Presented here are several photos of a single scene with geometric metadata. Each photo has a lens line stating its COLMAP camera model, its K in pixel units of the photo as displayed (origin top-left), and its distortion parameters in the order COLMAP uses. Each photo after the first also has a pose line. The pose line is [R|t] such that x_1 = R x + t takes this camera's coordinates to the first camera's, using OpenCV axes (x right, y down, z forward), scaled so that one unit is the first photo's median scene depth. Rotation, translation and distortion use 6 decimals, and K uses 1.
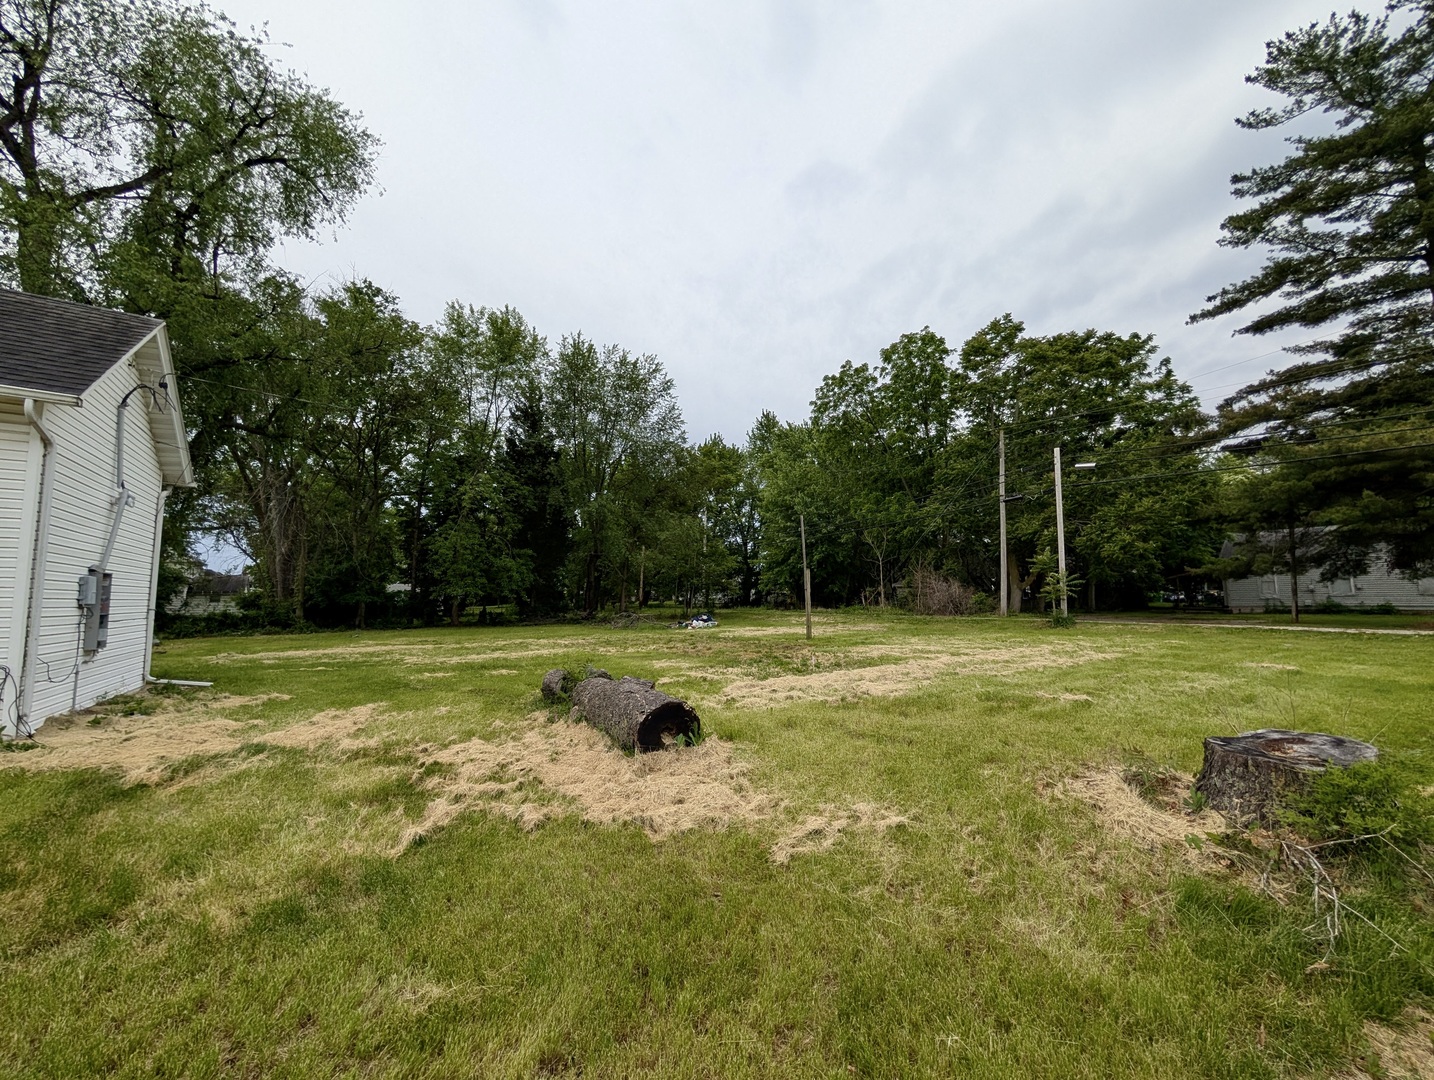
lens RADIAL K [[548.9, 0, 710.0], [0, 548.9, 548.3], [0, 0, 1]] dist [0.000531, 0.000650]
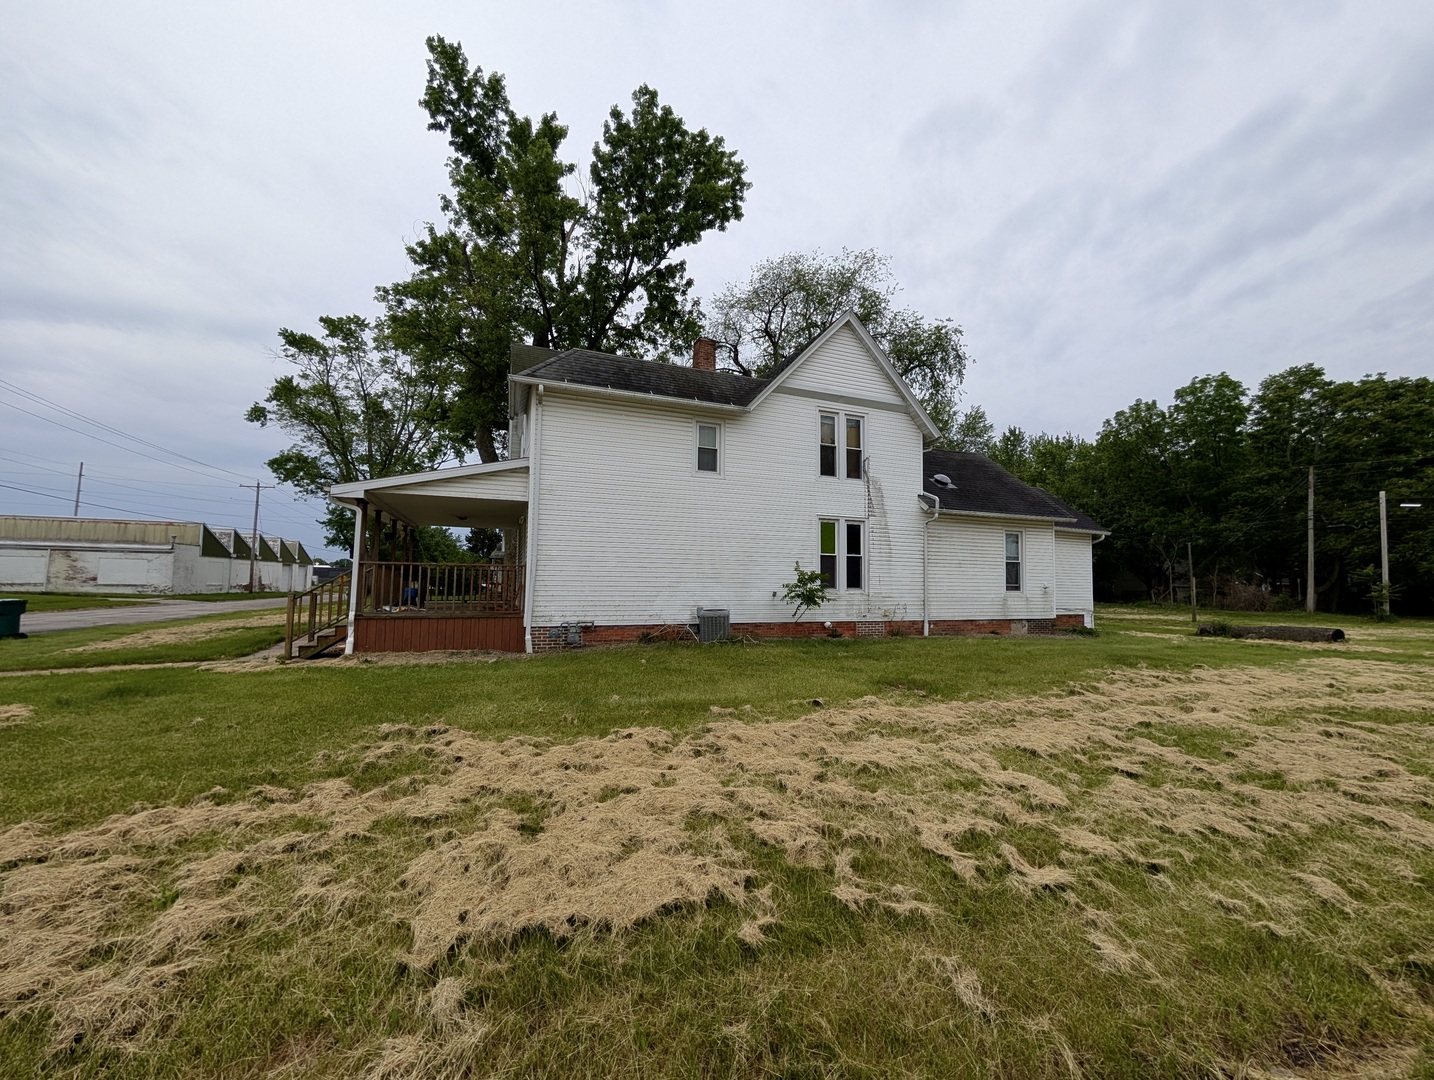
lens RADIAL K [[548.9, 0, 723.1], [0, 548.9, 546.5], [0, 0, 1]] dist [0.000531, 0.000650]
pose [[0.977218, 0.011156, -0.211942, -0.394549], [-0.006854, 0.999756, 0.021022, -0.036922], [0.212125, -0.019090, 0.977056, -0.394762]]
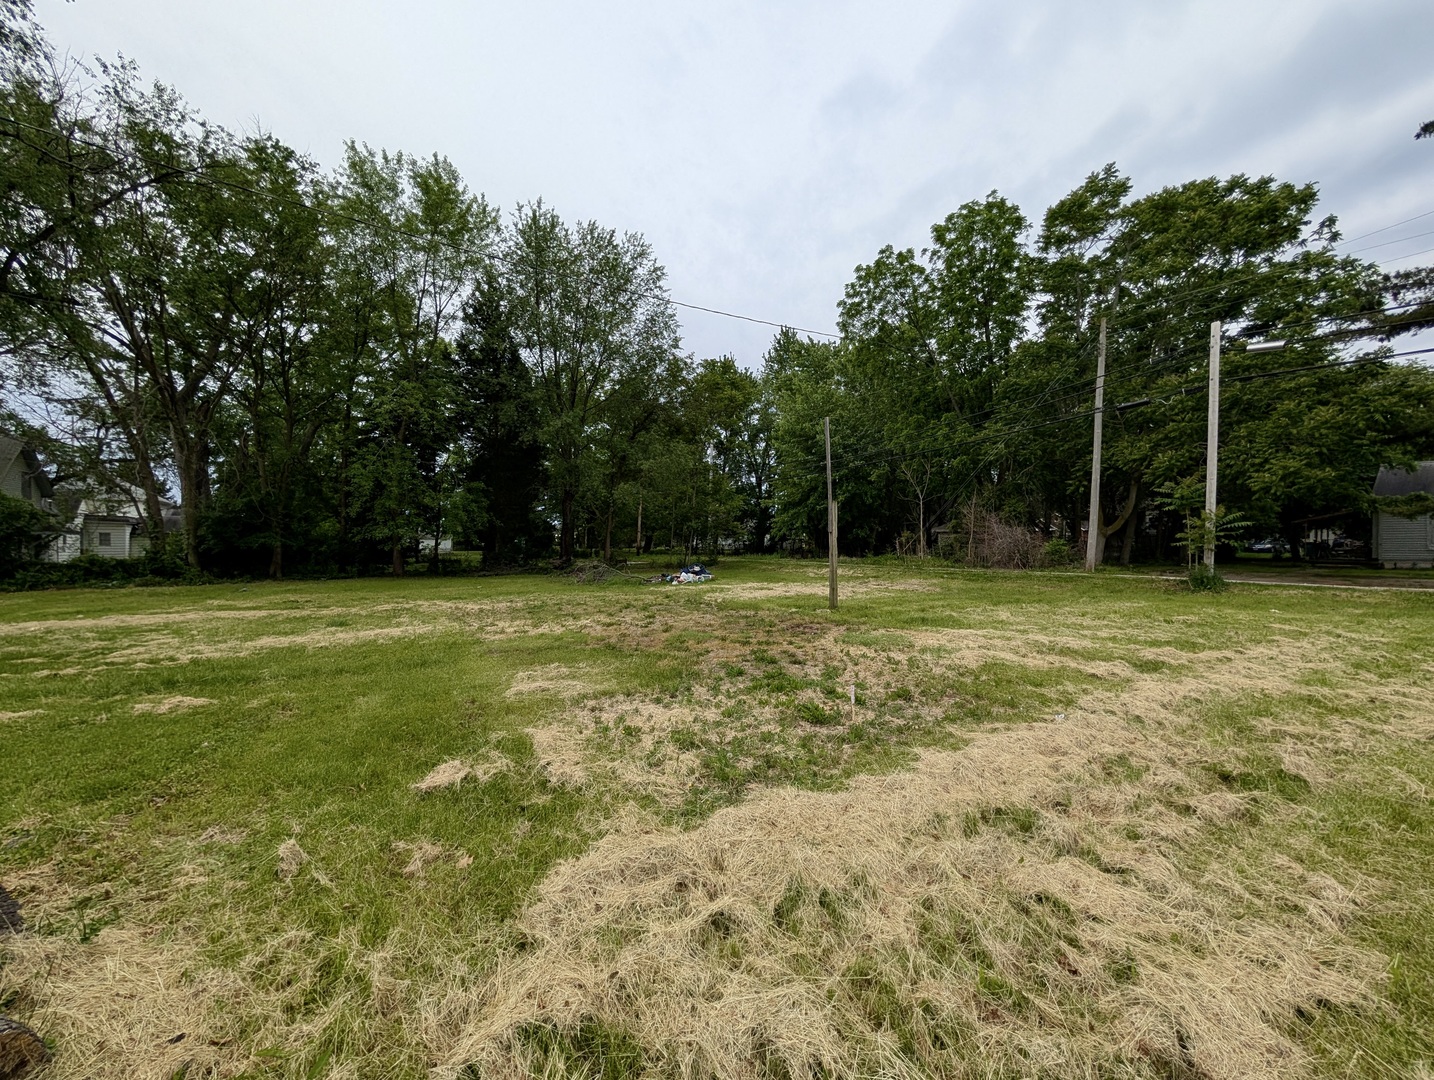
lens RADIAL K [[545.9, 0, 709.6], [0, 545.9, 543.1], [0, 0, 1]] dist [0.000724, -0.000138]
pose [[0.999315, 0.007100, -0.036321, 0.028019], [-0.003833, 0.996003, 0.089232, 0.015540], [0.036810, -0.089032, 0.995348, 0.179109]]
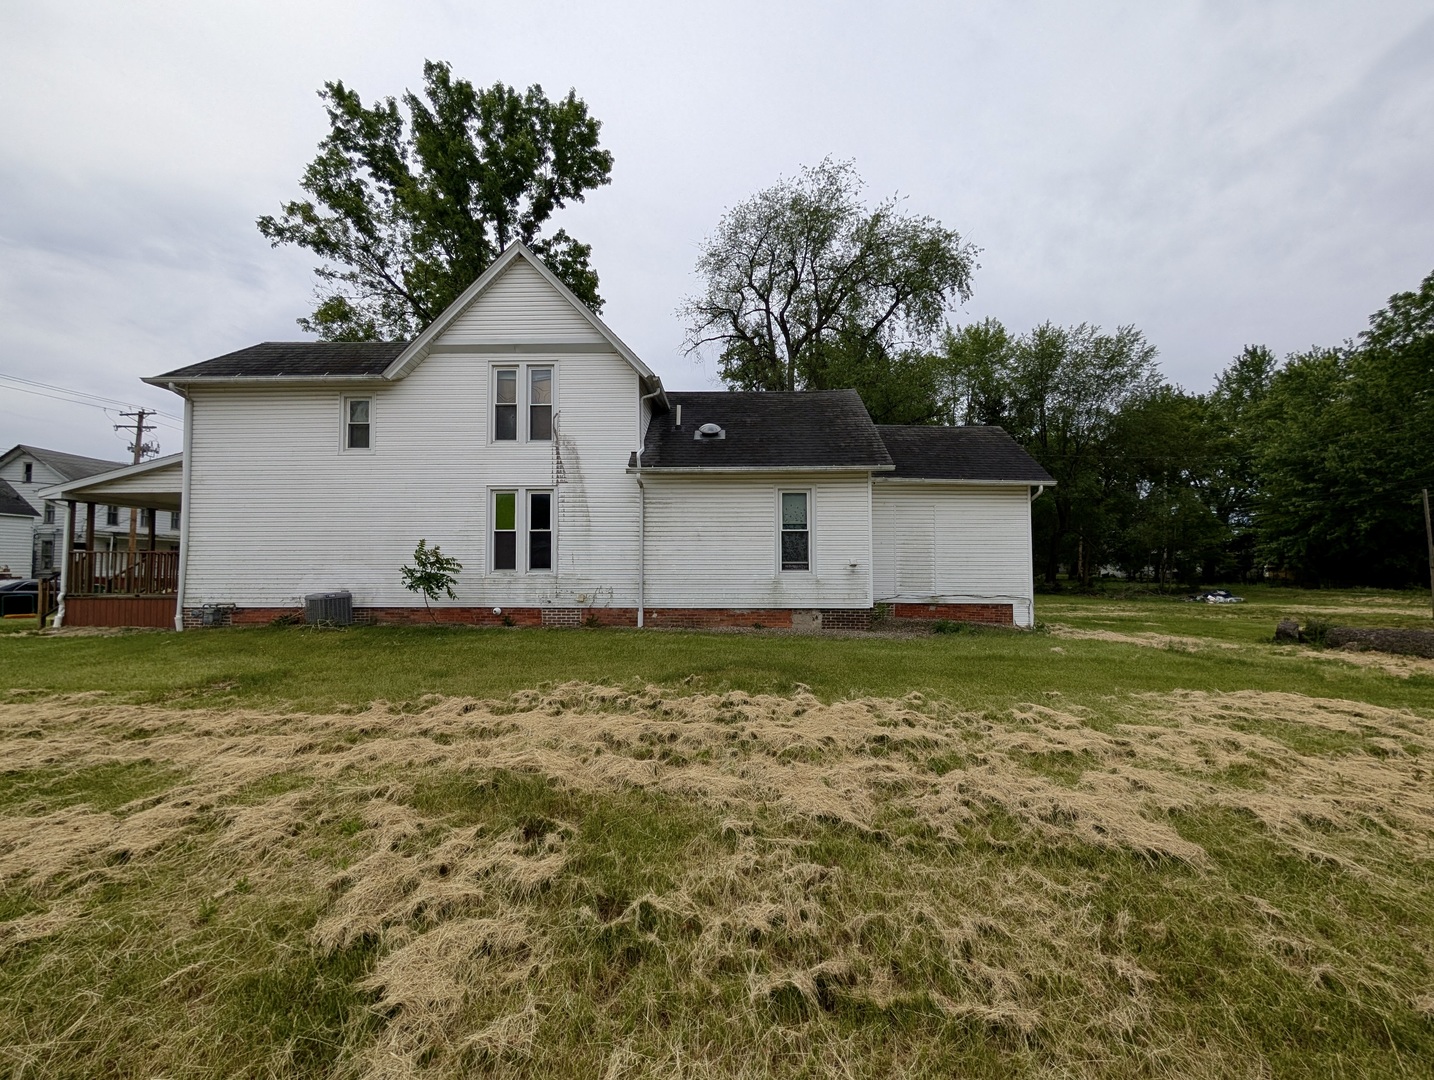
lens RADIAL K [[548.9, 0, 704.5], [0, 548.9, 542.7], [0, 0, 1]] dist [0.000531, 0.000650]
pose [[0.820861, -0.012737, -0.570987, -0.161264], [0.038453, 0.998715, 0.033002, -0.025068], [0.569833, -0.049046, 0.820296, -0.240446]]
